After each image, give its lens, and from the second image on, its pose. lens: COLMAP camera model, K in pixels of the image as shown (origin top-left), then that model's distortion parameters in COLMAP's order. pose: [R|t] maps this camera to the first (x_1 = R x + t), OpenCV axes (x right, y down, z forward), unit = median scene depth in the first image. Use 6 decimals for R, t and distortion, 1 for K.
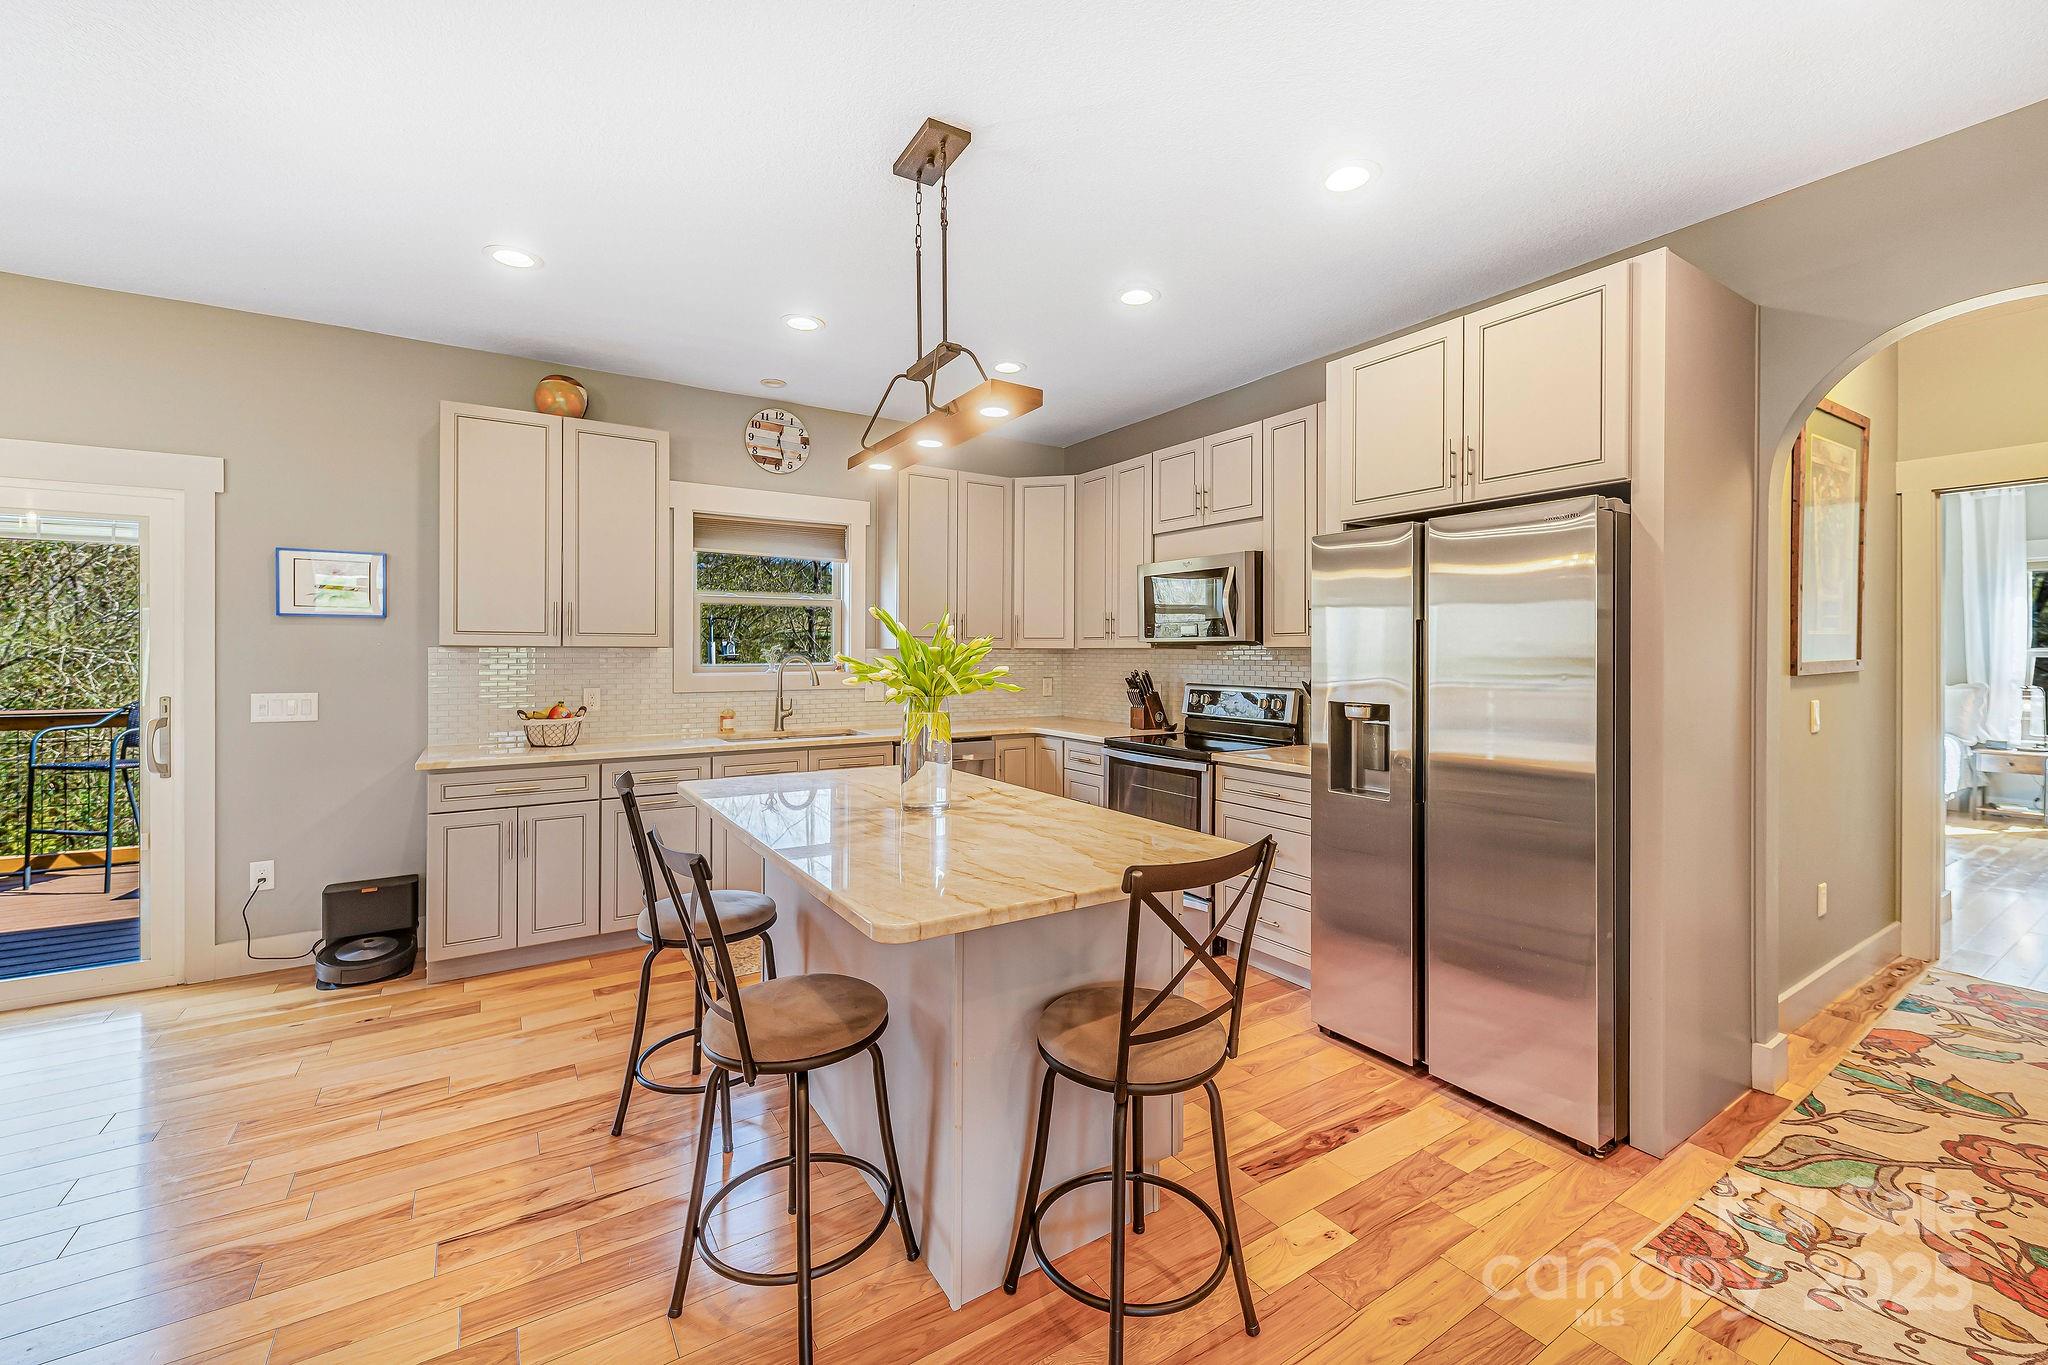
lens RADIAL K [[833.3, 0, 1024.7], [0, 833.3, 654.3], [0, 0, 1]] dist [0.001940, 0.000179]
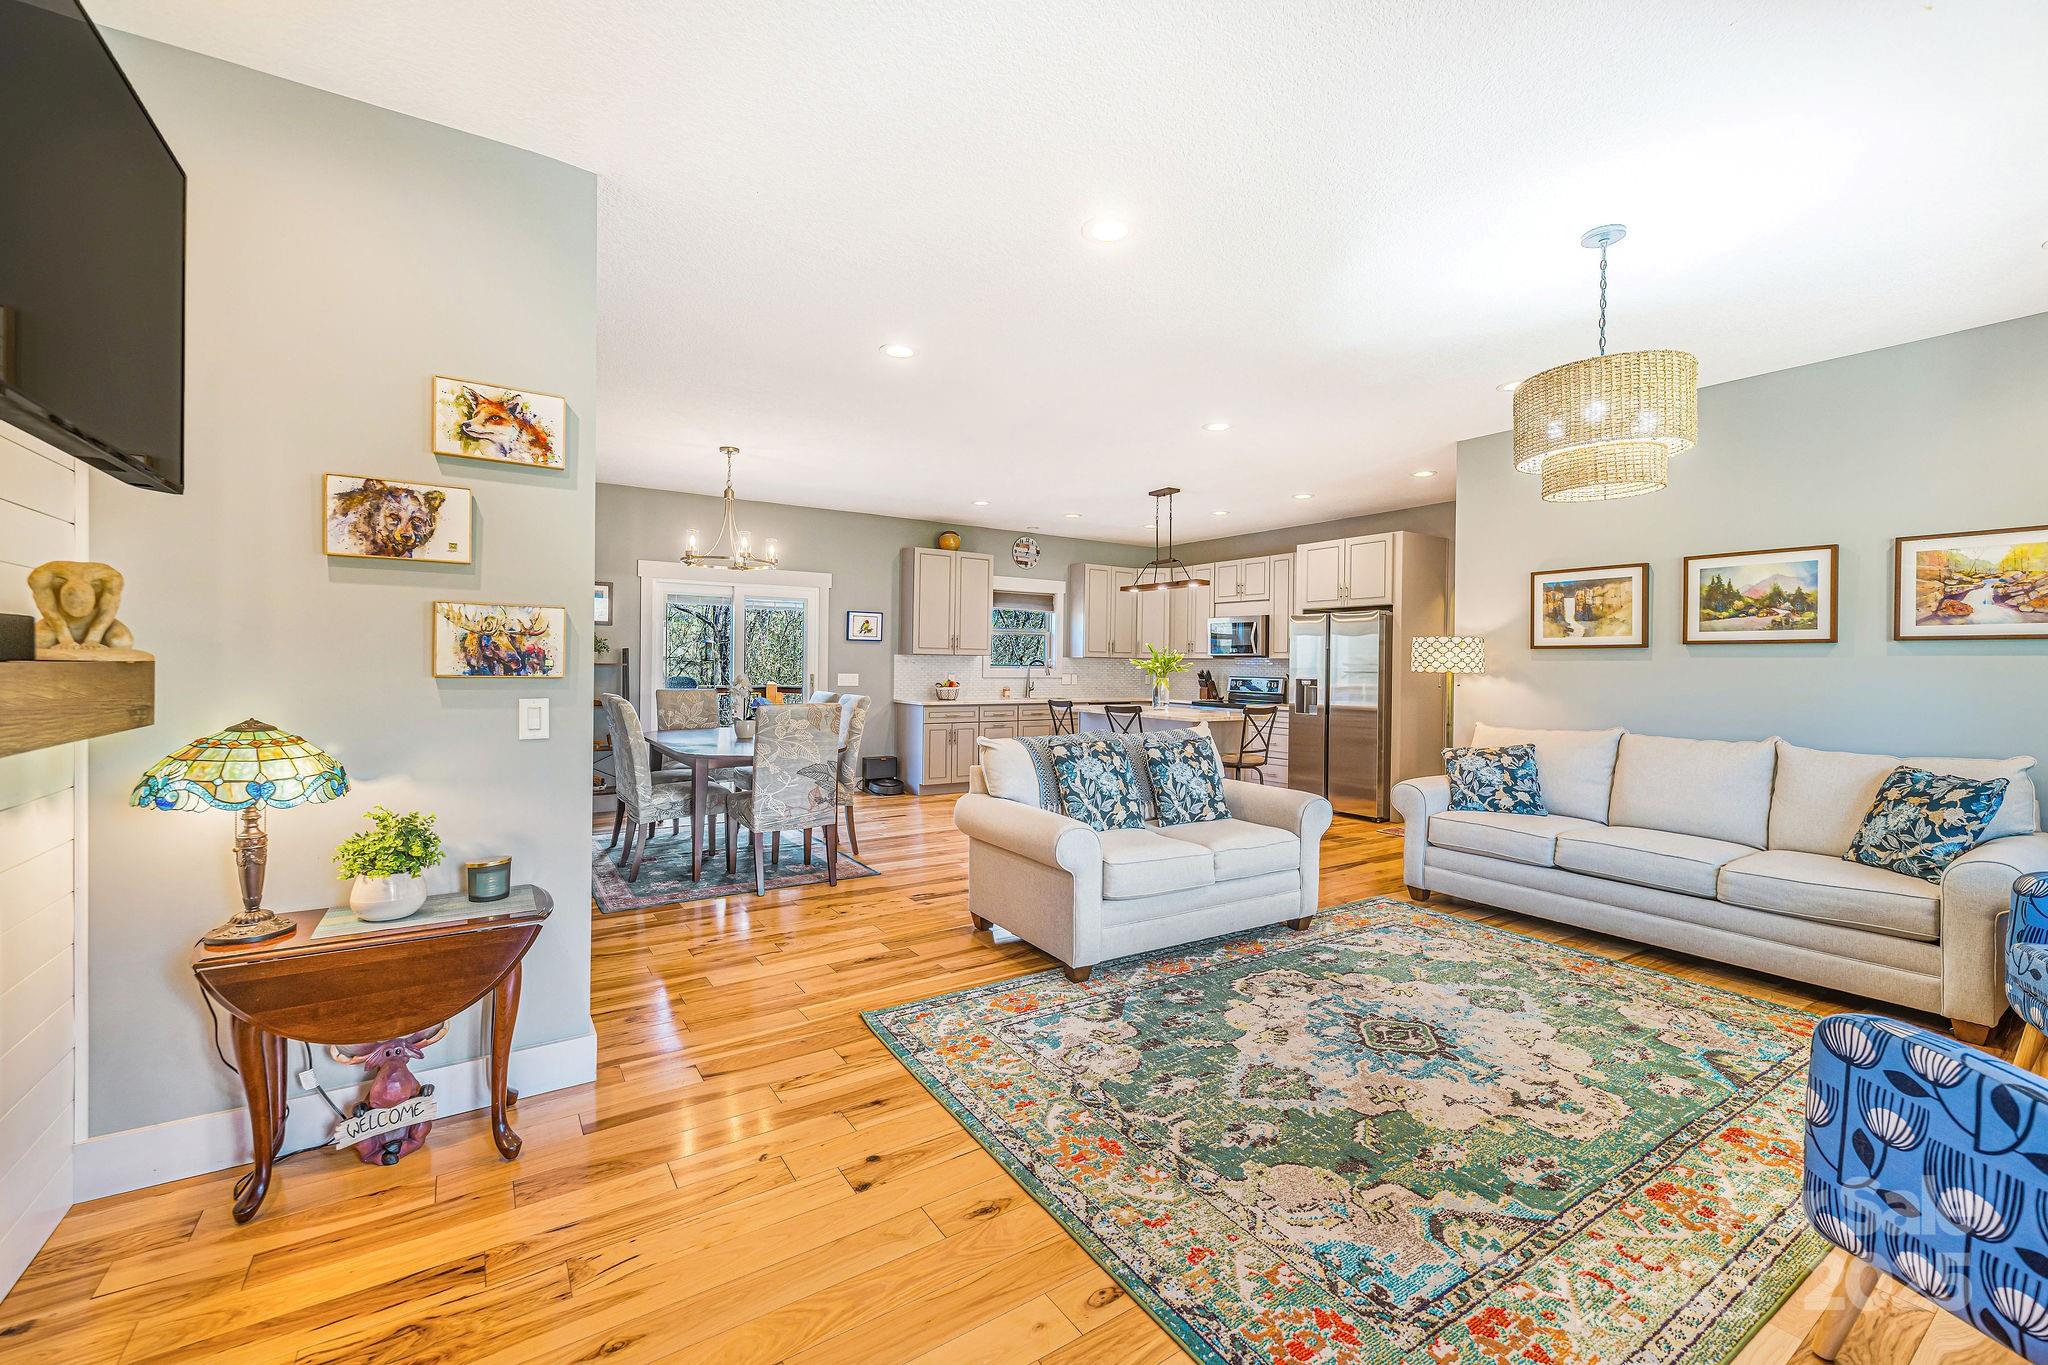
lens RADIAL K [[828.4, 0, 1033.8], [0, 828.4, 664.5], [0, 0, 1]] dist [0.003541, -0.000449]
pose [[0.999733, 0.009823, 0.020914, -0.383041], [-0.009786, 0.999950, -0.001866, 0.018052], [-0.020932, 0.001661, 0.999780, -1.185554]]
